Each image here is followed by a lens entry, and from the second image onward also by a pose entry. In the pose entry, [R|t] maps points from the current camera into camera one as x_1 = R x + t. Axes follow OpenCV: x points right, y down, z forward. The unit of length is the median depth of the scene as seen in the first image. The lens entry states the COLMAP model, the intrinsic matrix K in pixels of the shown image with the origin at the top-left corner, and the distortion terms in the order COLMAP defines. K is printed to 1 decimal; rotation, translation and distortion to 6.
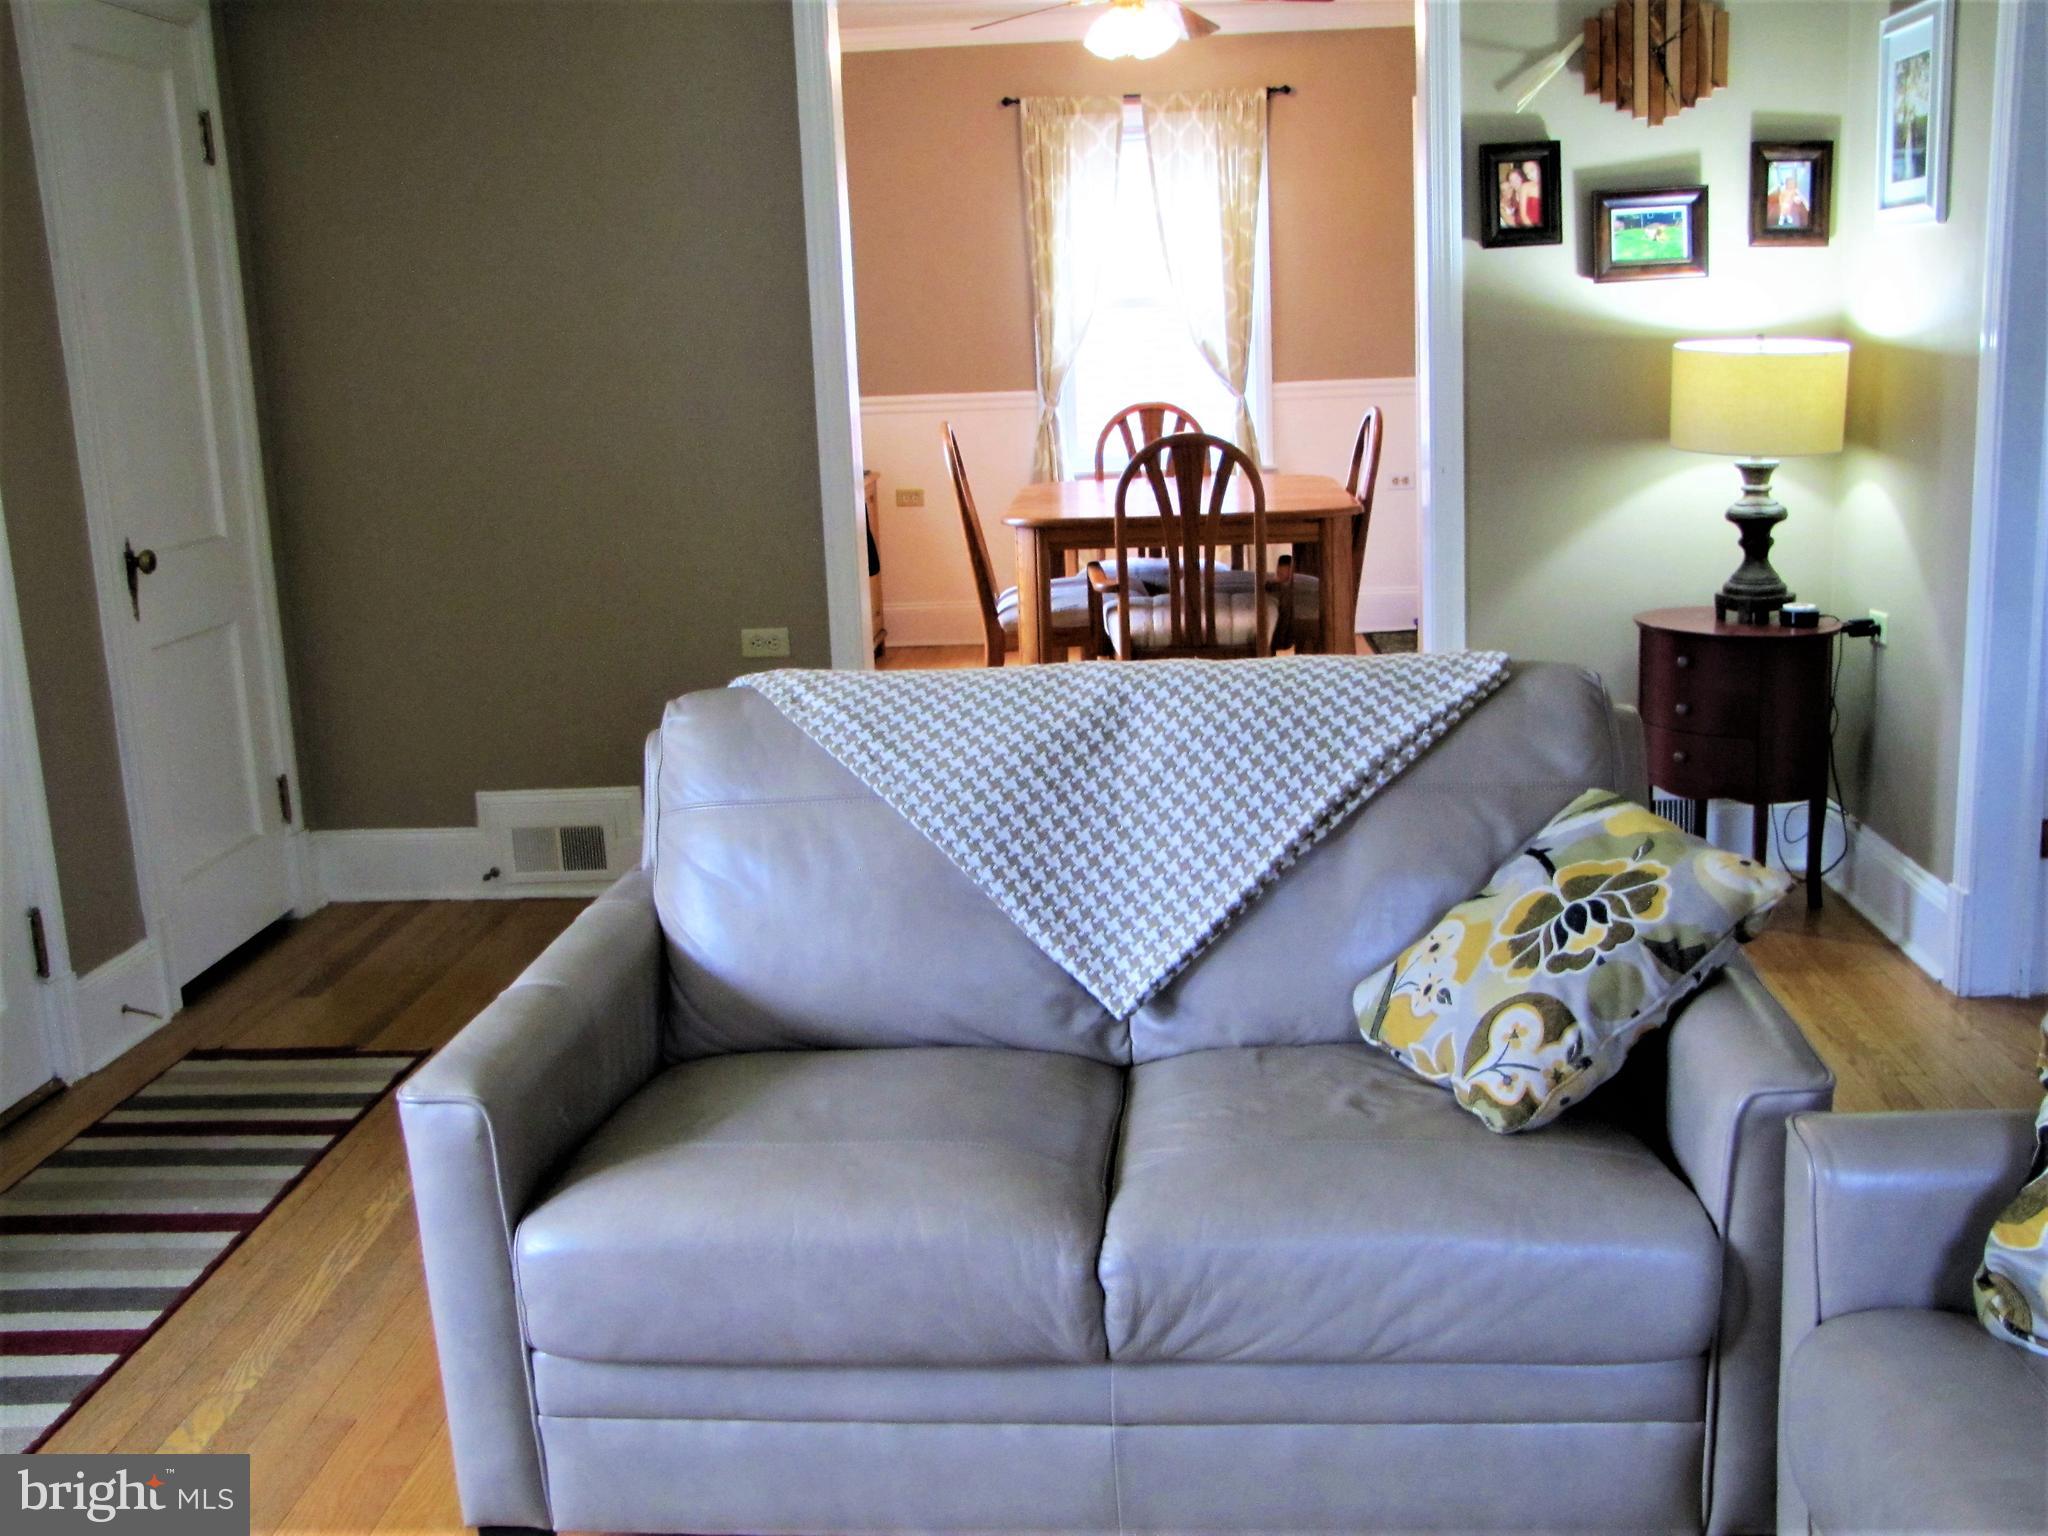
lens RADIAL K [[2017.0, 0, 1058.3], [0, 2017.0, 728.8], [0, 0, 1]] dist [-0.085353, 0.000000]
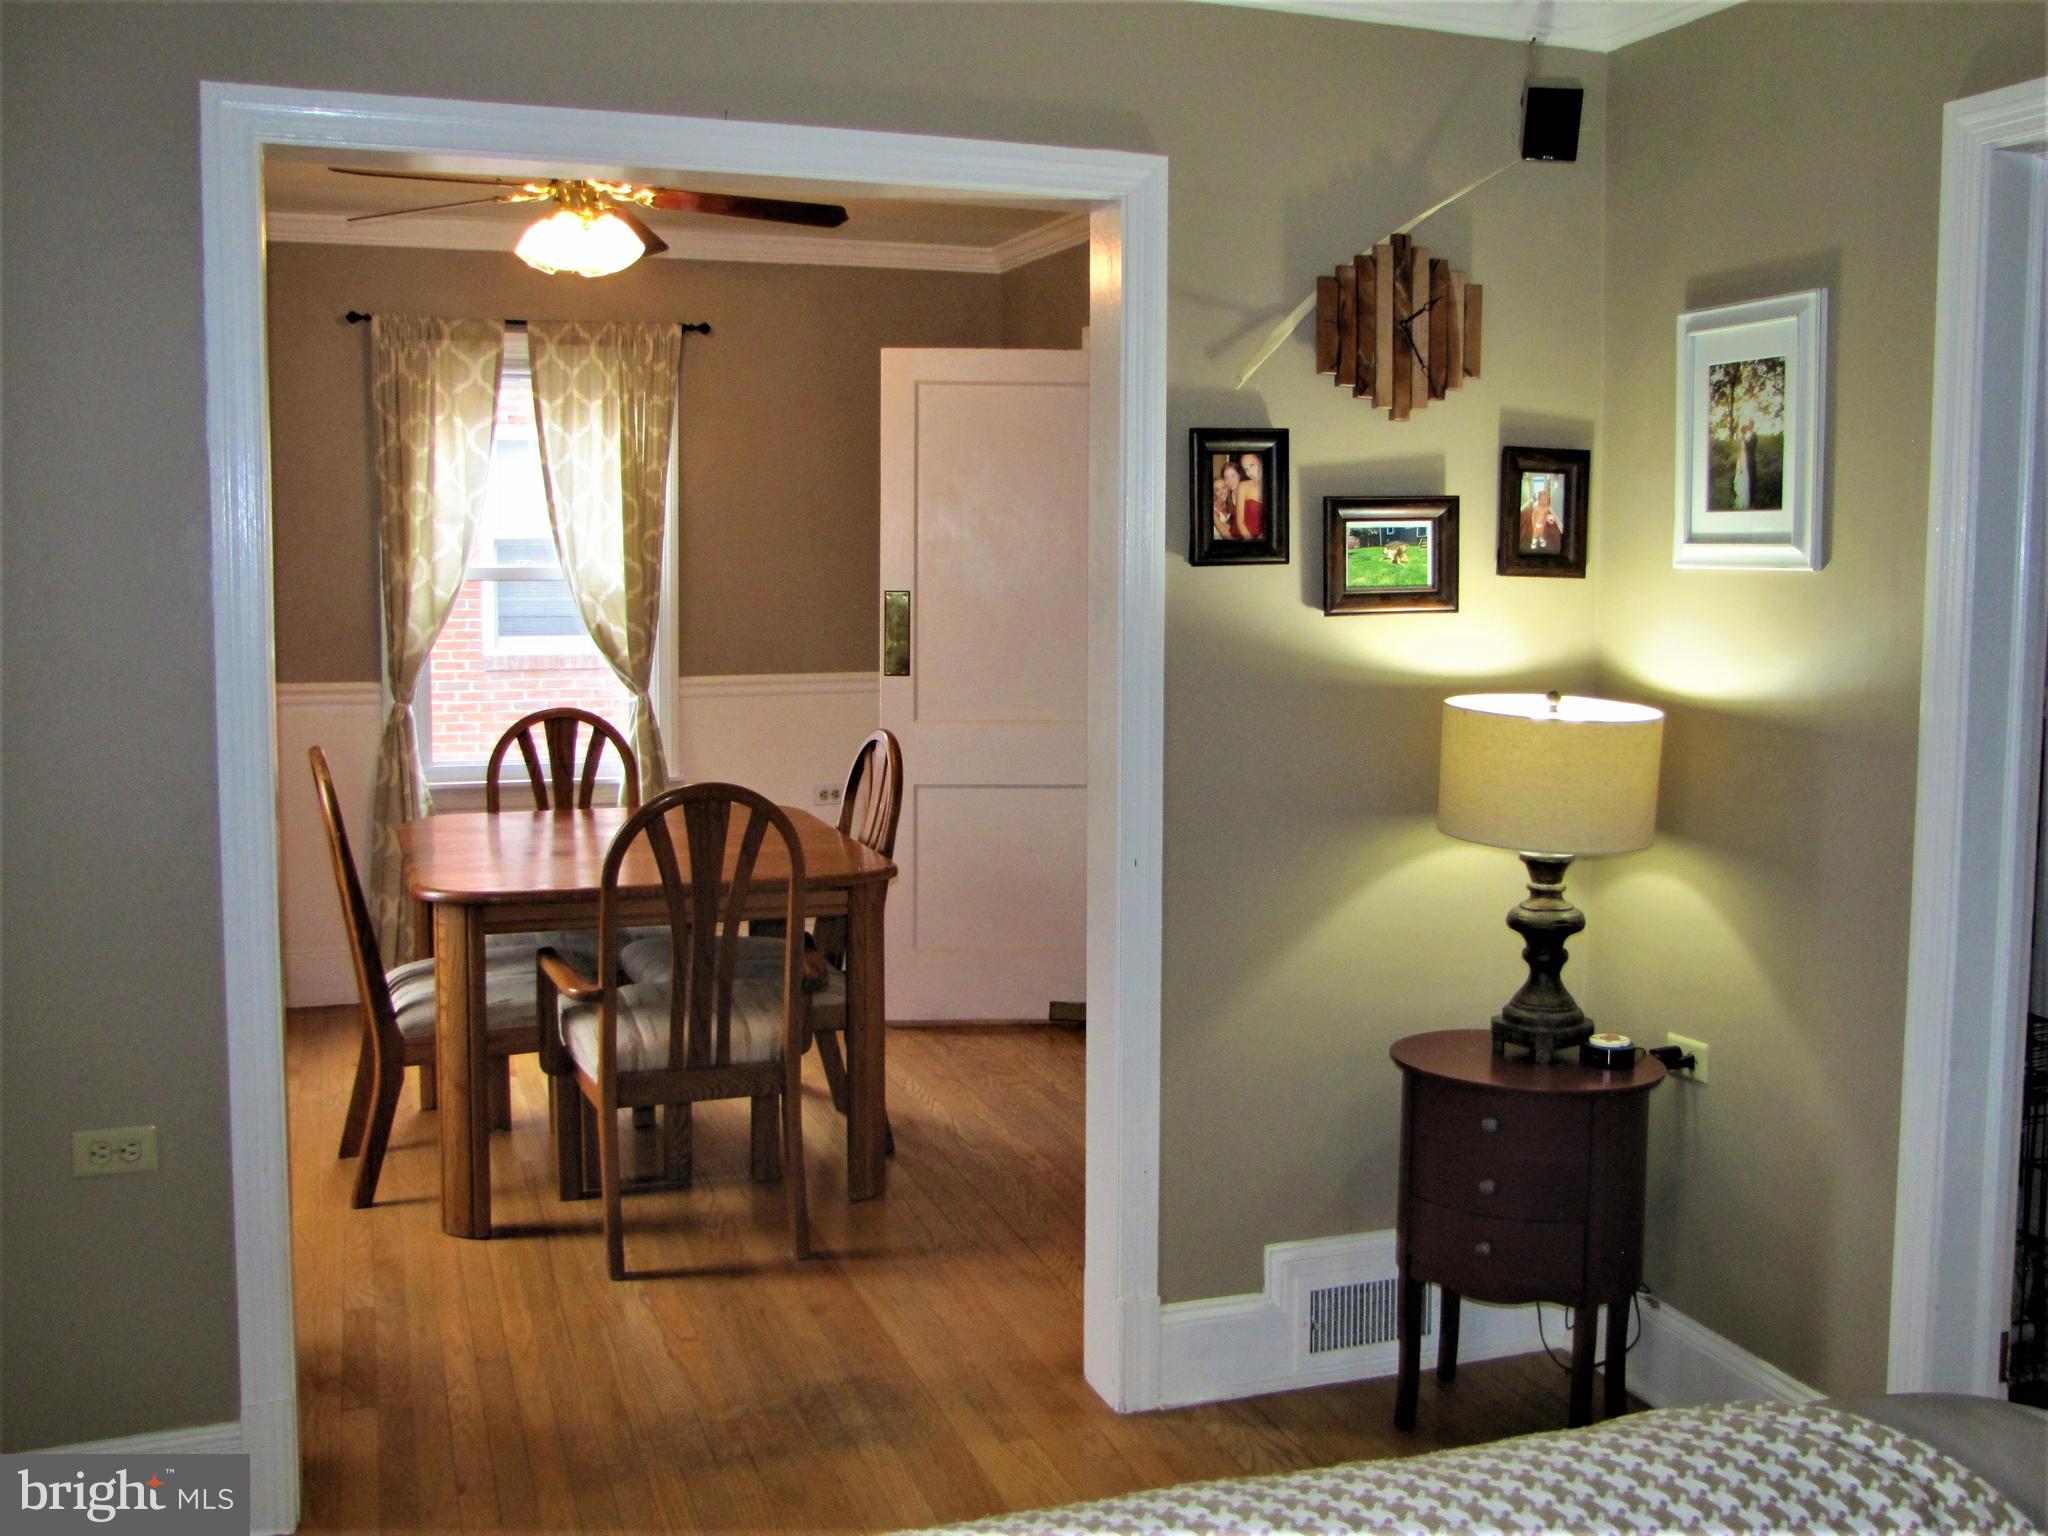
lens RADIAL K [[2017.0, 0, 1051.8], [0, 2017.0, 714.2], [0, 0, 1]] dist [-0.085353, 0.000000]
pose [[0.921004, 0.014718, 0.389274, -0.128519], [0.033596, 0.992562, -0.117015, -0.099276], [-0.388100, 0.120849, 0.913659, 0.340360]]
